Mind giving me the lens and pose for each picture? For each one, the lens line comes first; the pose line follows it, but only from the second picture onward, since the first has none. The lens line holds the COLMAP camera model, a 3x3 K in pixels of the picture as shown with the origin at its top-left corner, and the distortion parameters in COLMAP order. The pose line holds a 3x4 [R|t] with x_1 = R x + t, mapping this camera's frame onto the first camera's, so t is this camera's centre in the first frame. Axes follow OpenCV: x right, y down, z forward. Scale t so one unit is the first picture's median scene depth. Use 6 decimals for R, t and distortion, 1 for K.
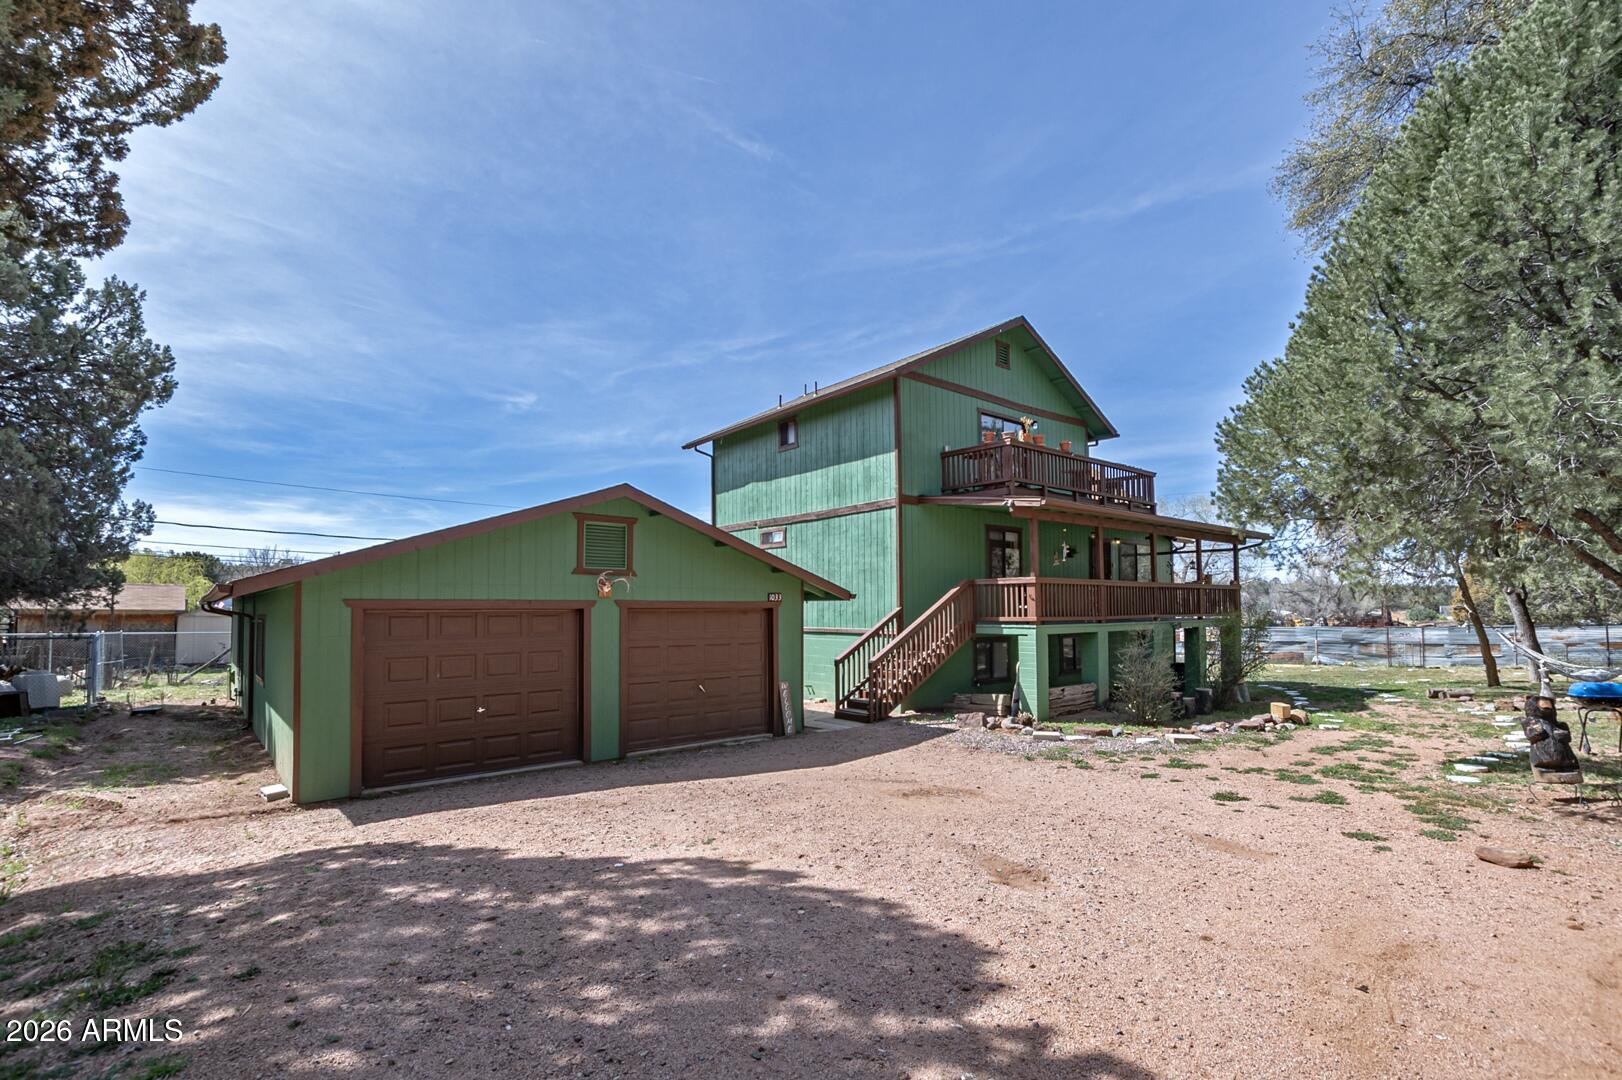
lens RADIAL K [[756.5, 0, 810.9], [0, 756.5, 544.4], [0, 0, 1]] dist [0.001423, 0.000236]
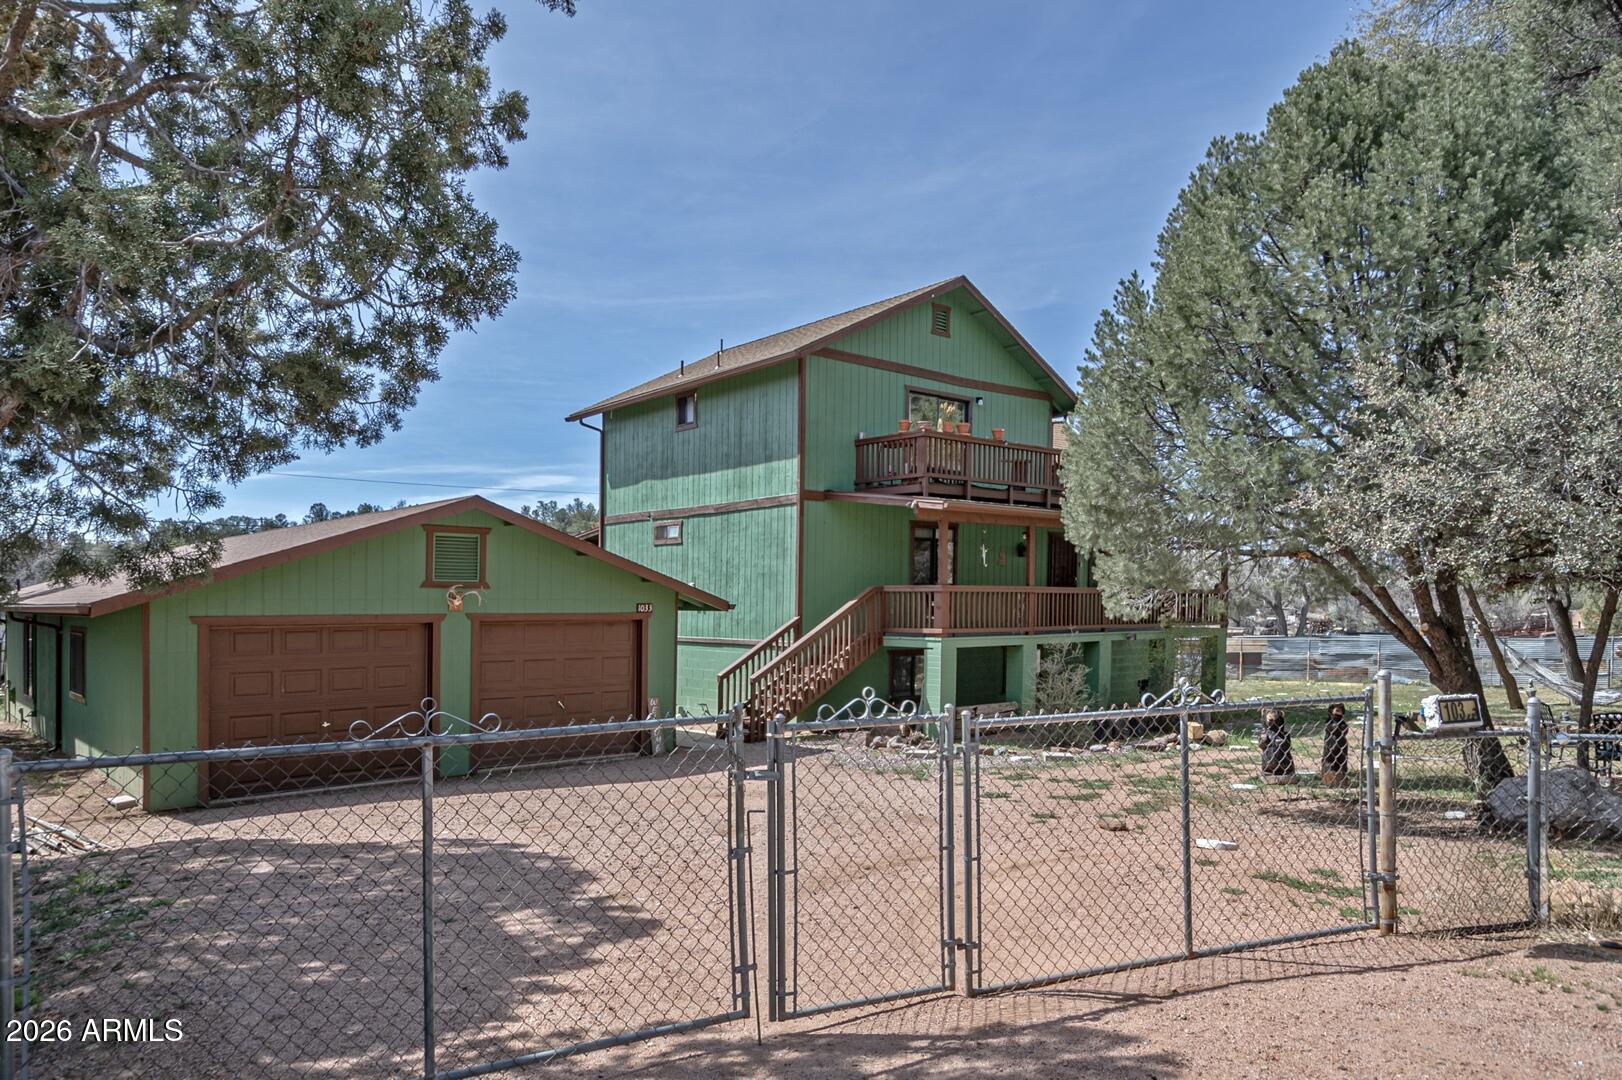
lens RADIAL K [[1028.3, 0, 812.7], [0, 1028.3, 545.8], [0, 0, 1]] dist [0.034306, 0.000511]
pose [[0.999114, 0.008867, 0.041139, 0.086683], [-0.010015, 0.999564, 0.027782, -0.036293], [-0.040875, -0.028169, 0.998767, -0.226917]]
